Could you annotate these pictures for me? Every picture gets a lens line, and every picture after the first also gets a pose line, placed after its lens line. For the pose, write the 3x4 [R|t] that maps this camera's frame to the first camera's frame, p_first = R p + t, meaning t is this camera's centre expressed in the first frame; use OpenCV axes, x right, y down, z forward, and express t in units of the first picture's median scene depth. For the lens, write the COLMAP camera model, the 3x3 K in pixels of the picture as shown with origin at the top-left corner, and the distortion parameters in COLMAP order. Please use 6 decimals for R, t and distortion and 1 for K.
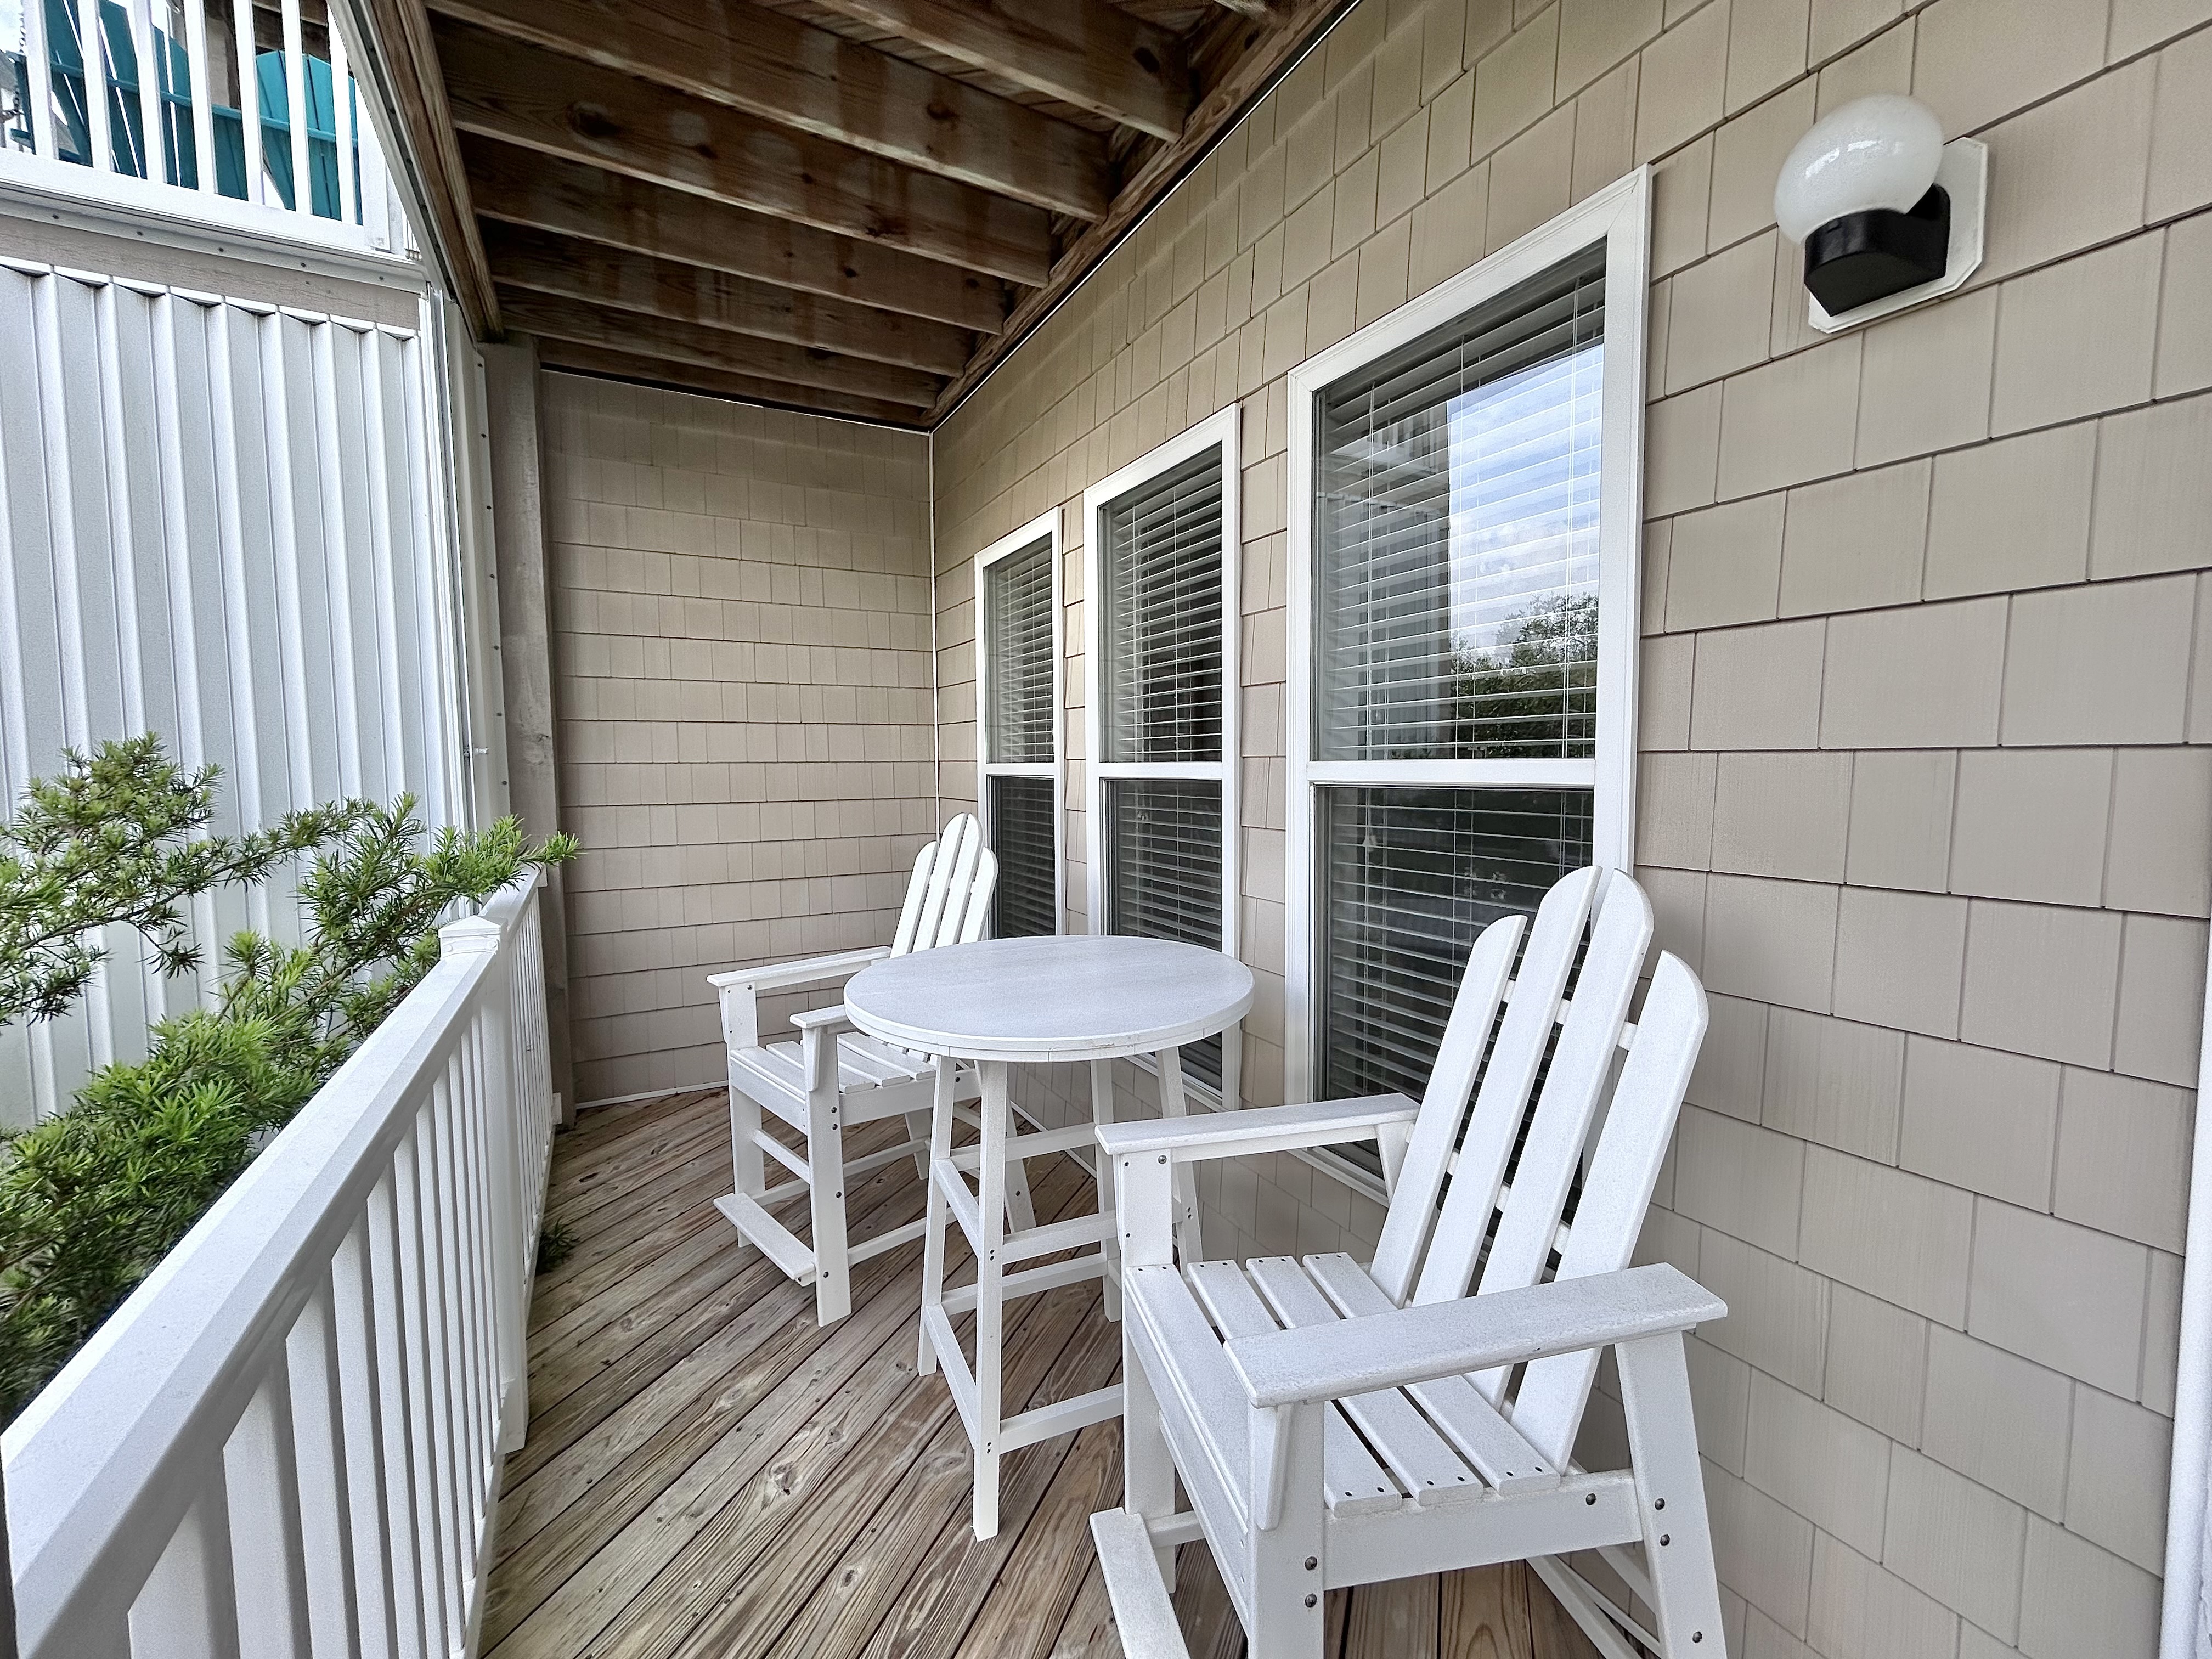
lens RADIAL K [[906.2, 0, 1104.1], [0, 906.2, 825.7], [0, 0, 1]] dist [0.001691, -0.000091]
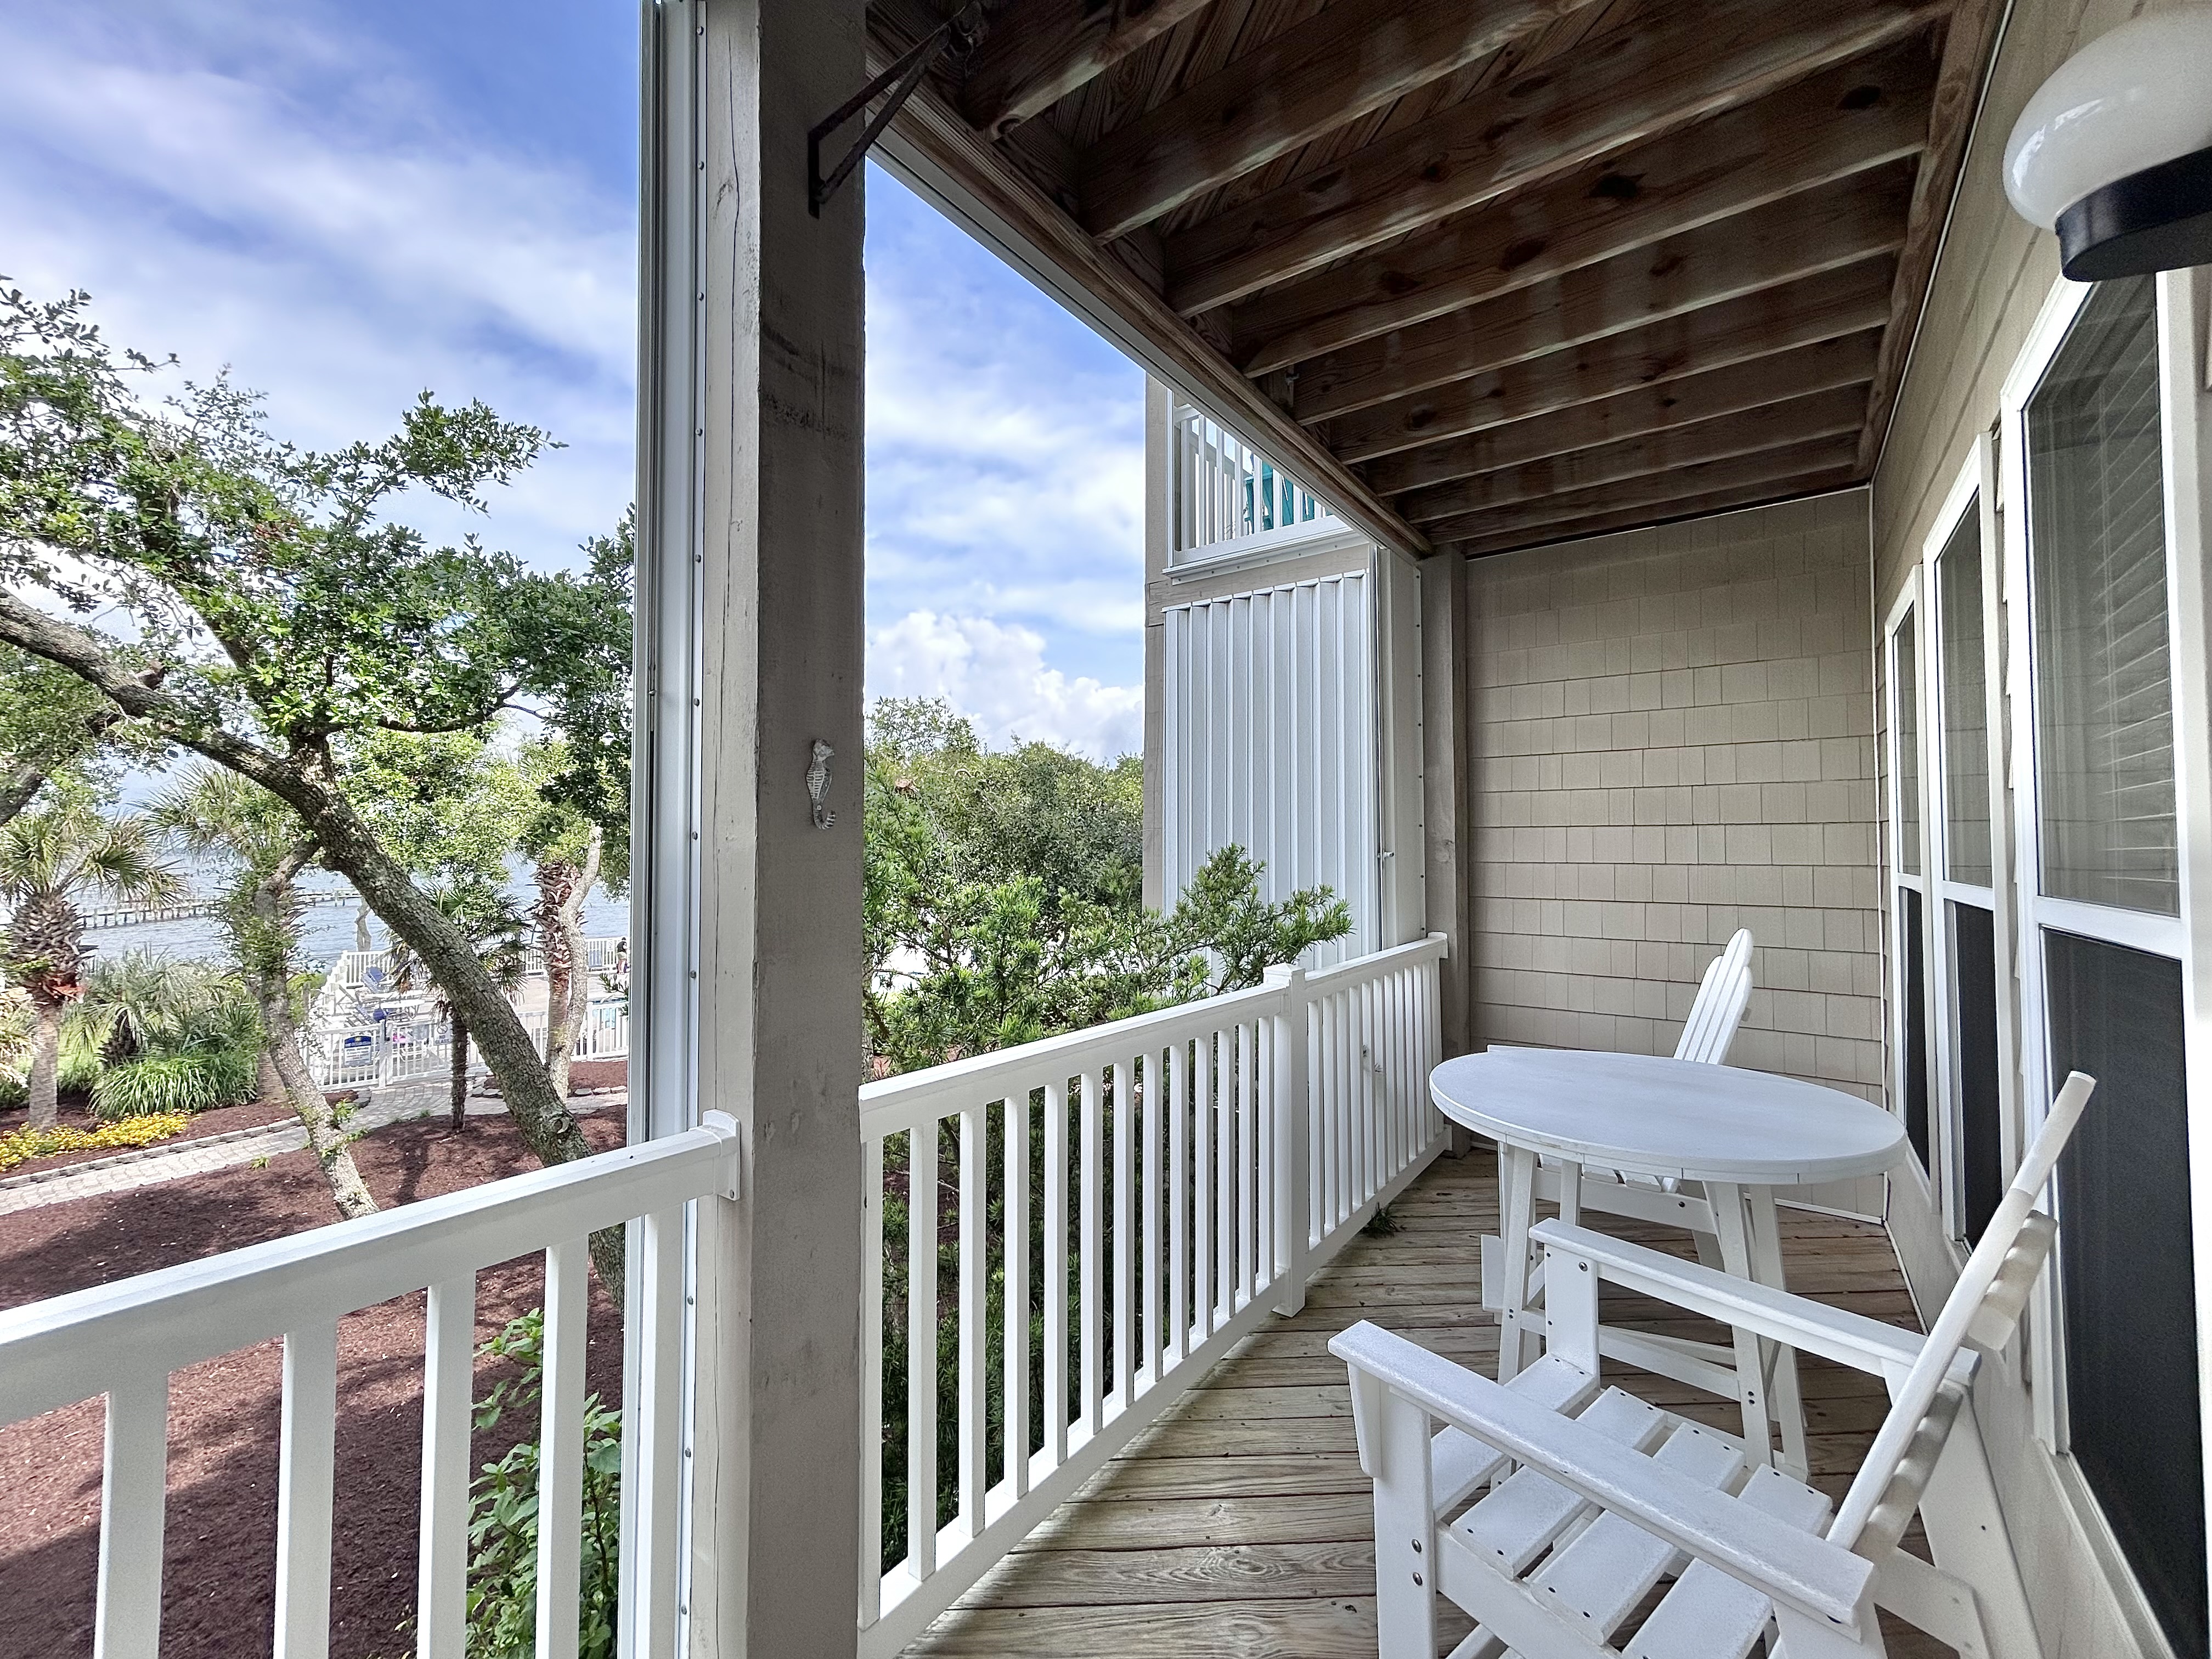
lens RADIAL K [[906.2, 0, 1098.0], [0, 906.2, 829.4], [0, 0, 1]] dist [0.001691, -0.000091]
pose [[0.416637, -0.011431, -0.909001, 0.343461], [-0.070054, 0.996544, -0.044641, -0.022423], [0.906370, 0.082278, 0.414396, 0.006227]]
